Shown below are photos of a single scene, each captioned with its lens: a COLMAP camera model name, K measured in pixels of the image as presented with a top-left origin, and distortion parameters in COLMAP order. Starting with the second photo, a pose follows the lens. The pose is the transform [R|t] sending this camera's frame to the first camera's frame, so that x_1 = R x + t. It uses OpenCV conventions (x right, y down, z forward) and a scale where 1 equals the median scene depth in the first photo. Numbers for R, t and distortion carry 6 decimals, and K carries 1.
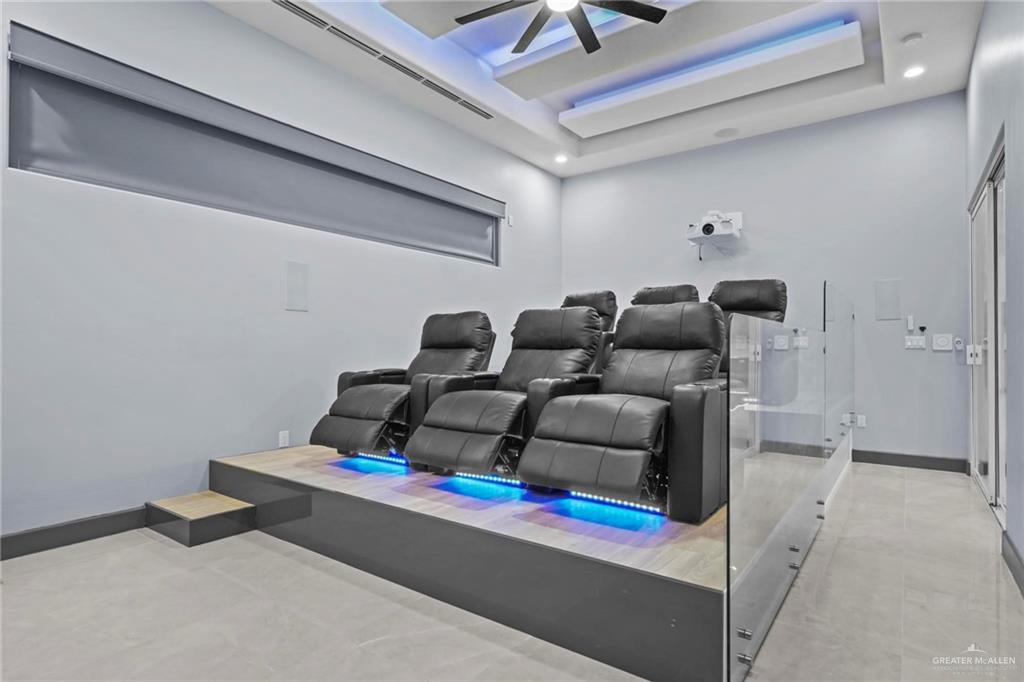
lens RADIAL K [[536.6, 0, 511.7], [0, 536.6, 345.5], [0, 0, 1]] dist [-0.000273, -0.000066]
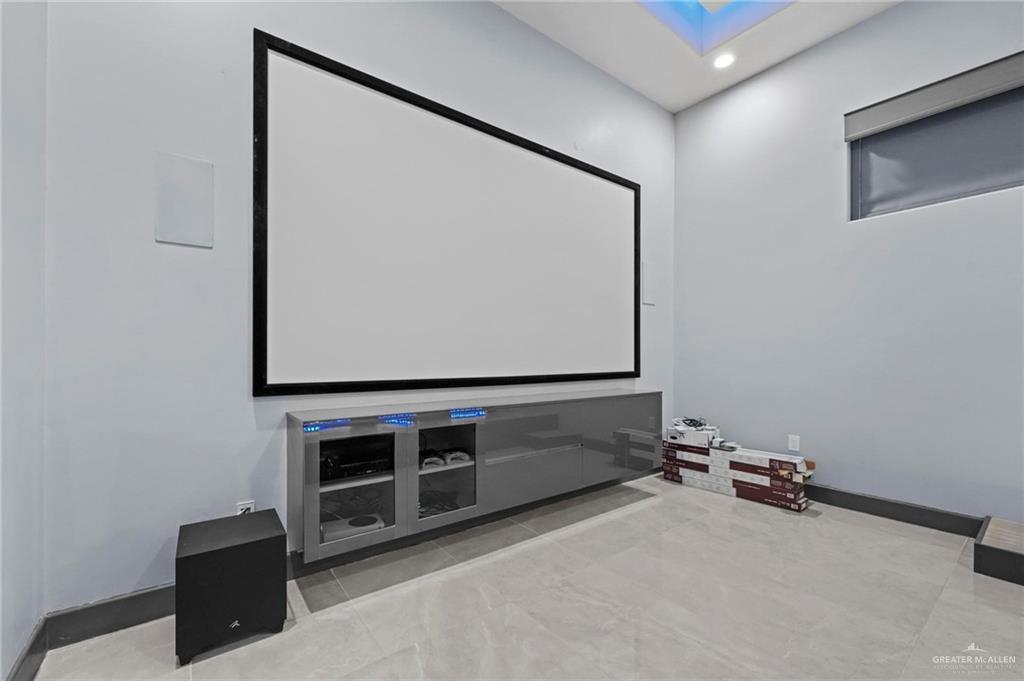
lens RADIAL K [[417.8, 0, 496.3], [0, 417.8, 355.0], [0, 0, 1]] dist [0.000284, -0.000548]
pose [[-0.291063, -0.000773, -0.956704, 0.314487], [0.008905, 0.999954, -0.003517, 0.001168], [0.956663, -0.009543, -0.291042, 0.424392]]
